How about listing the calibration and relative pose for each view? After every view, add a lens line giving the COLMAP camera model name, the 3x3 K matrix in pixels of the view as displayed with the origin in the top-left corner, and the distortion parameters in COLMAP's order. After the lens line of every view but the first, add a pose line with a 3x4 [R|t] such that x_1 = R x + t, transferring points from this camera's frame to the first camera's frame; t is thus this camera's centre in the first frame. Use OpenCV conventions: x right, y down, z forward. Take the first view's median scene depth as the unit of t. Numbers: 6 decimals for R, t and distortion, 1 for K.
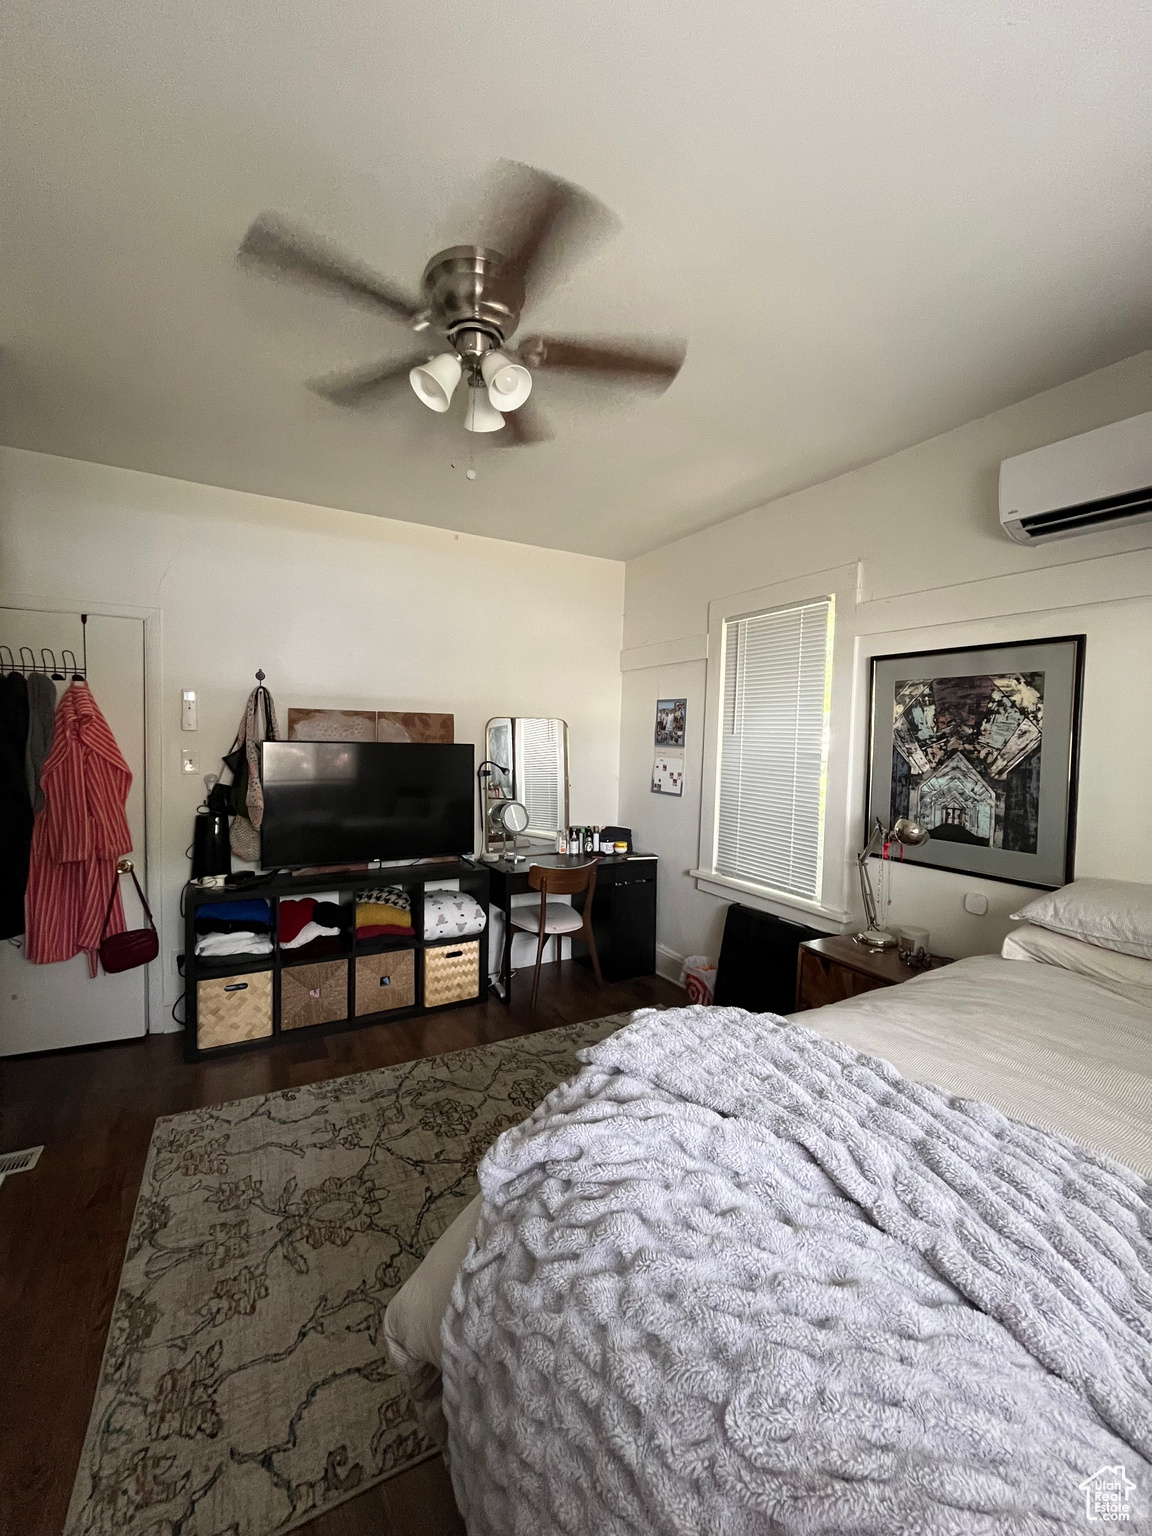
lens RADIAL K [[624.6, 0, 567.9], [0, 624.6, 760.7], [0, 0, 1]] dist [0.002089, -0.000288]
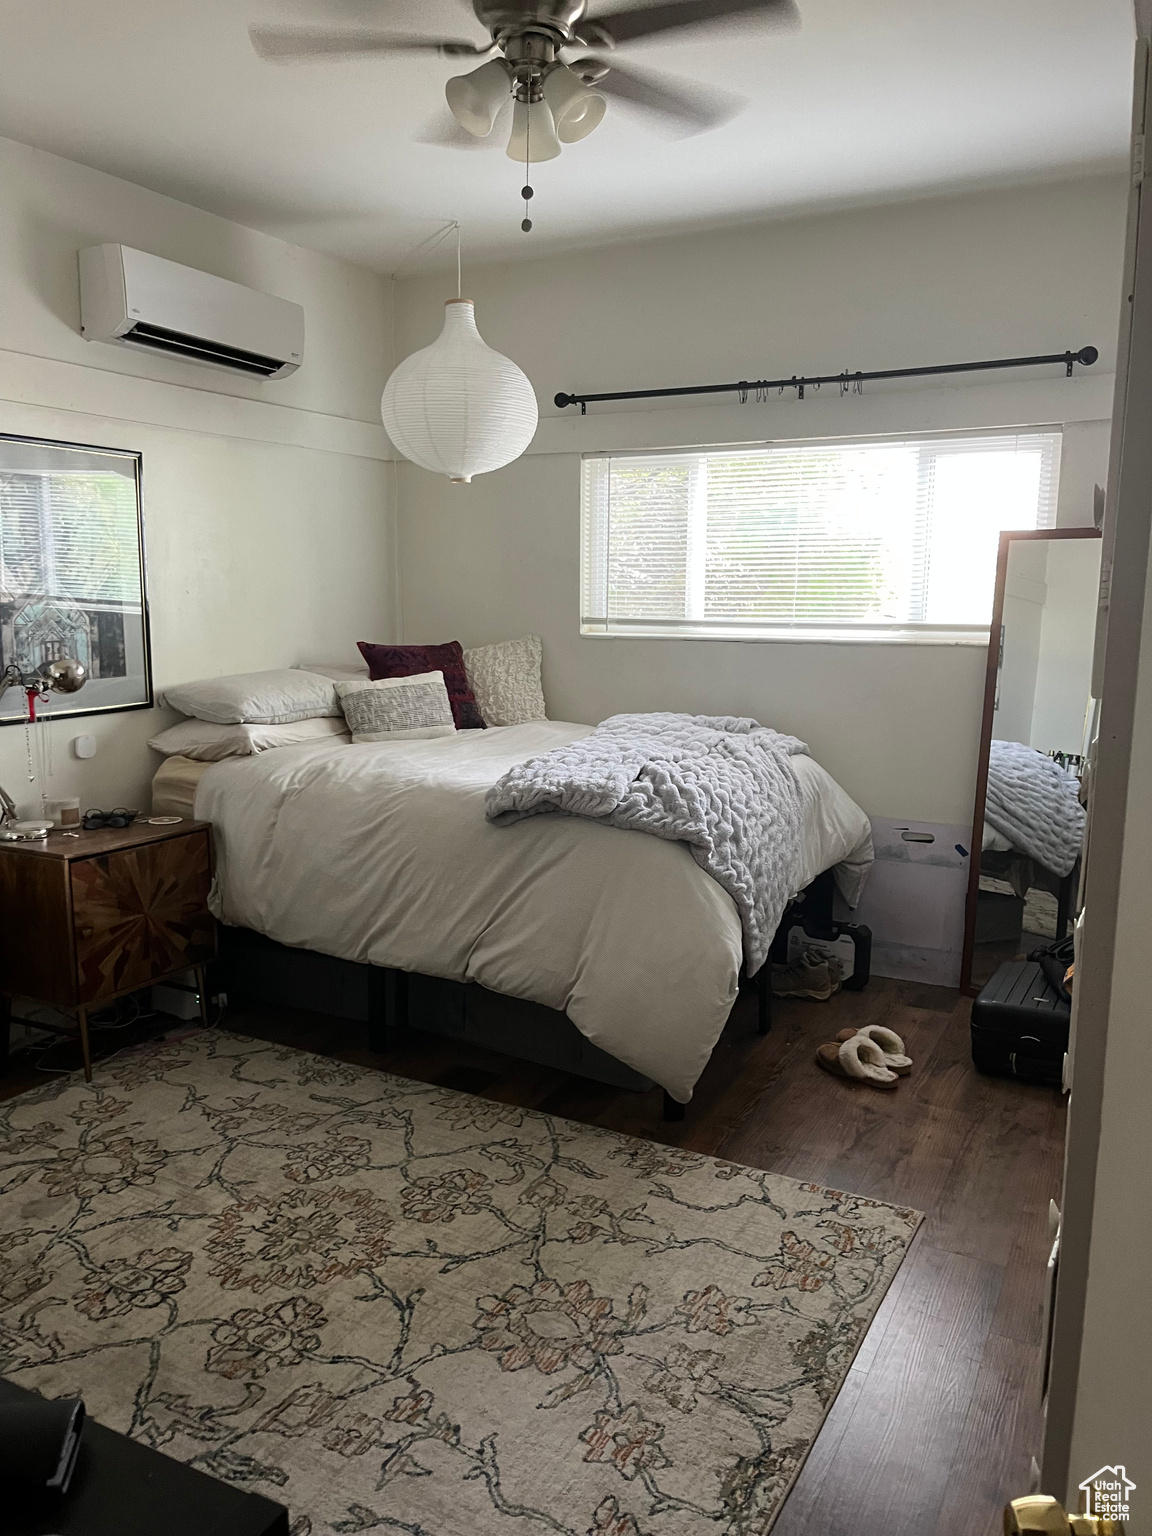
lens RADIAL K [[1161.4, 0, 576.5], [0, 1161.4, 772.4], [0, 0, 1]] dist [0.049426, -0.057682]
pose [[-0.548801, -0.161589, 0.820187, -1.159958], [0.014545, 0.979146, 0.202639, -0.062387], [-0.835826, 0.123138, -0.535006, 1.409282]]
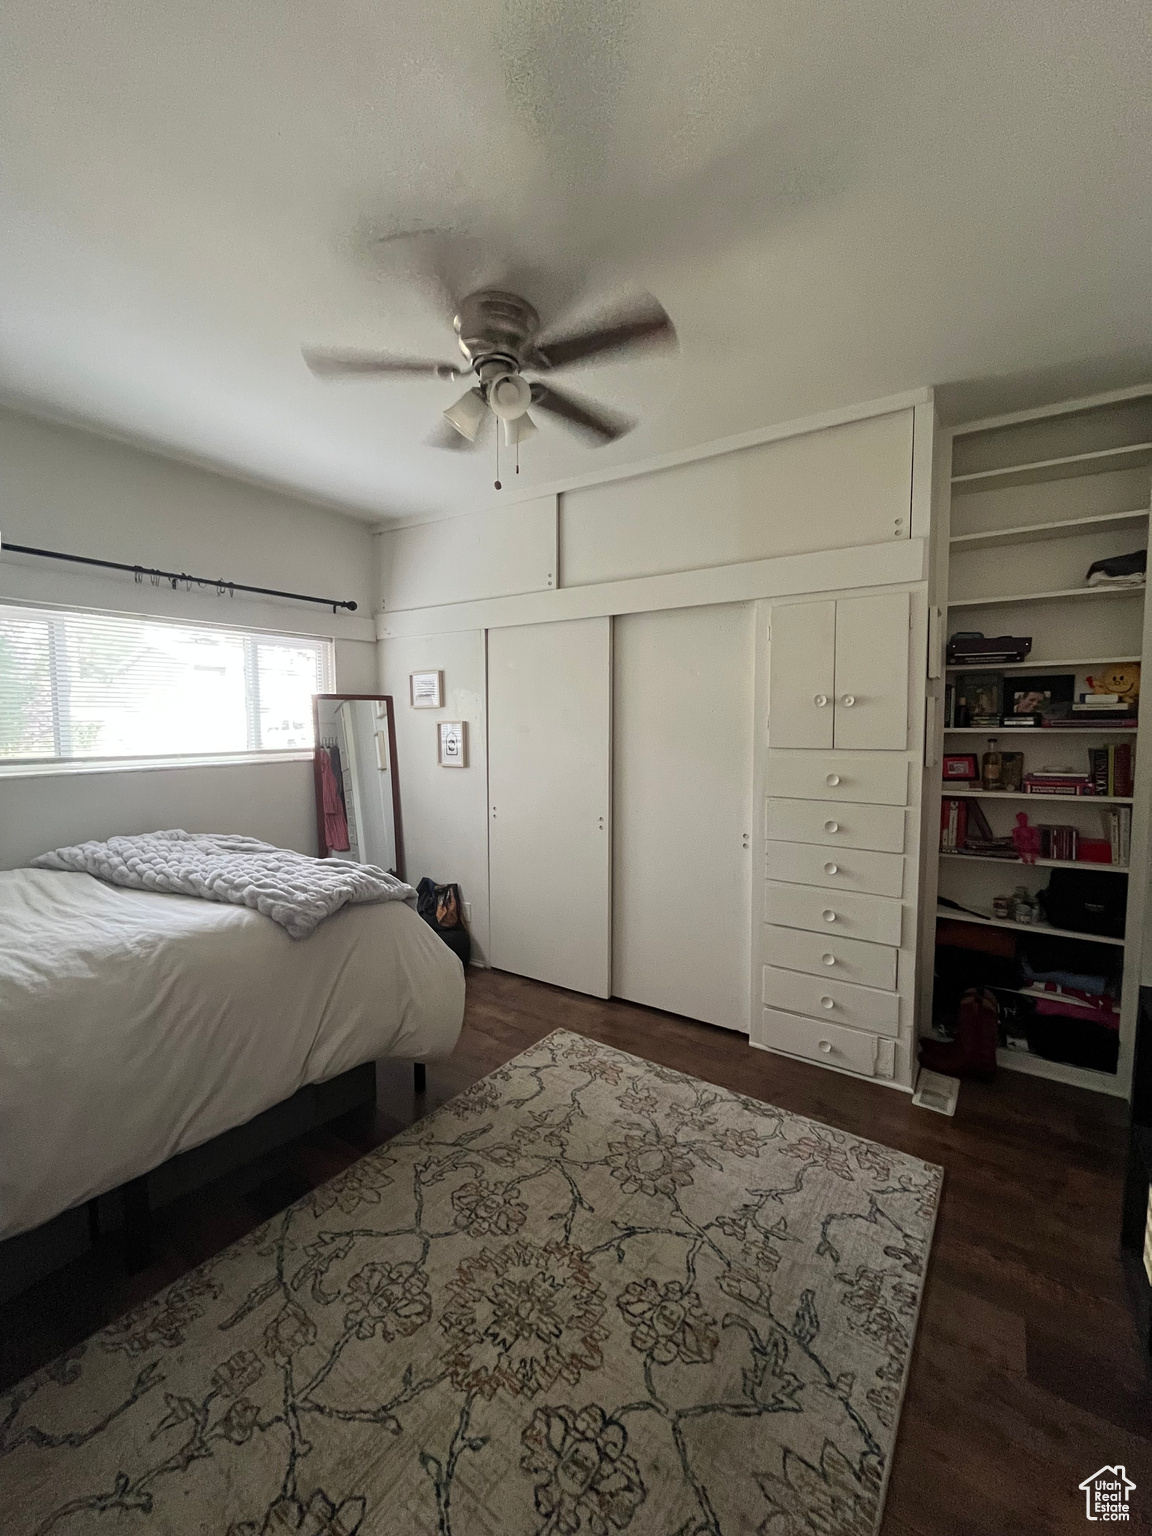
lens RADIAL K [[624.6, 0, 571.0], [0, 624.6, 761.6], [0, 0, 1]] dist [0.002089, -0.000288]
pose [[-0.896771, 0.005332, -0.442462, 0.192234], [-0.036007, 0.995732, 0.084978, -0.037286], [0.441027, 0.092137, -0.892752, 1.665560]]
